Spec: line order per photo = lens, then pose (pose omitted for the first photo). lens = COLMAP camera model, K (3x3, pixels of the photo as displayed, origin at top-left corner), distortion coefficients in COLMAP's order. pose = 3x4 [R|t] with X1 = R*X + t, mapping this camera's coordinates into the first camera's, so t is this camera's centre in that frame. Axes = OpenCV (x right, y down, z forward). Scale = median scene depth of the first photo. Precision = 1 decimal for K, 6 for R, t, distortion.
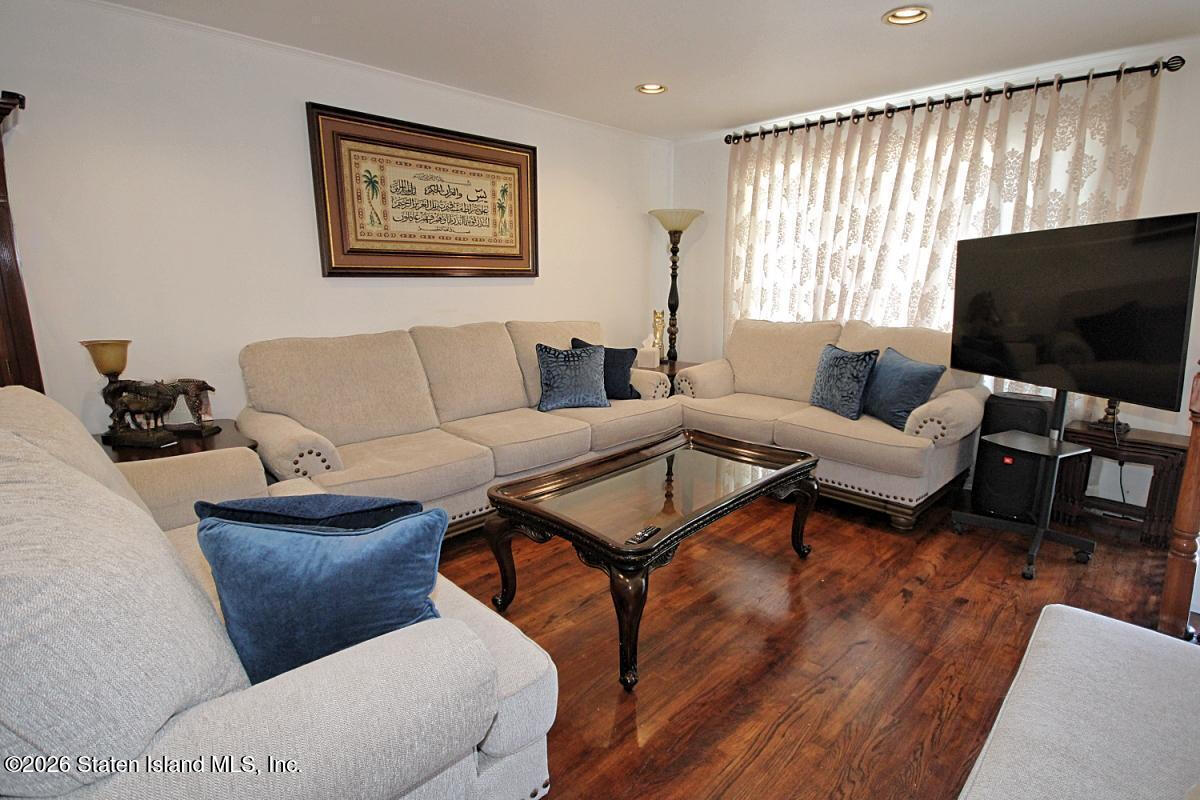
lens RADIAL K [[582.9, 0, 600.2], [0, 582.9, 401.3], [0, 0, 1]] dist [0.002100, -0.004740]
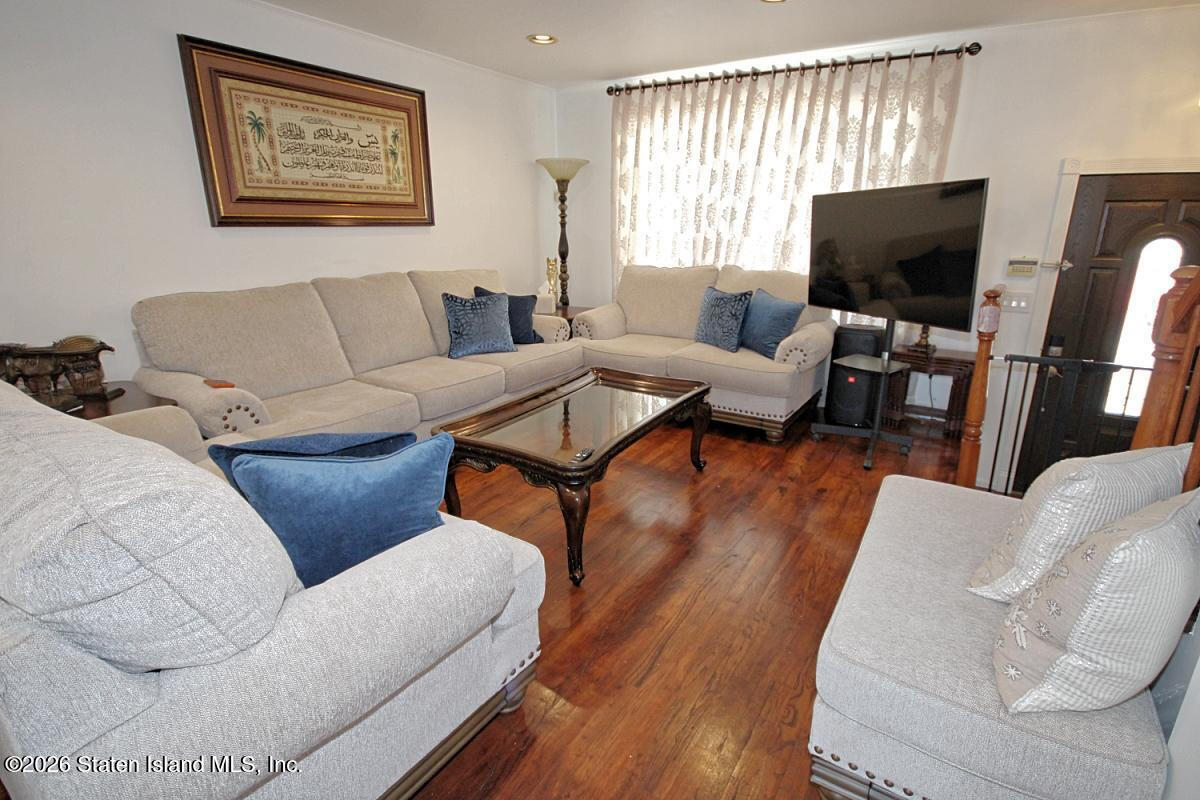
lens RADIAL K [[582.9, 0, 599.2], [0, 582.9, 399.8], [0, 0, 1]] dist [0.002100, -0.004740]
pose [[0.975093, -0.063009, 0.212658, -0.081903], [0.044284, 0.994801, 0.091700, 0.007615], [-0.217331, -0.079999, 0.972814, -0.082627]]
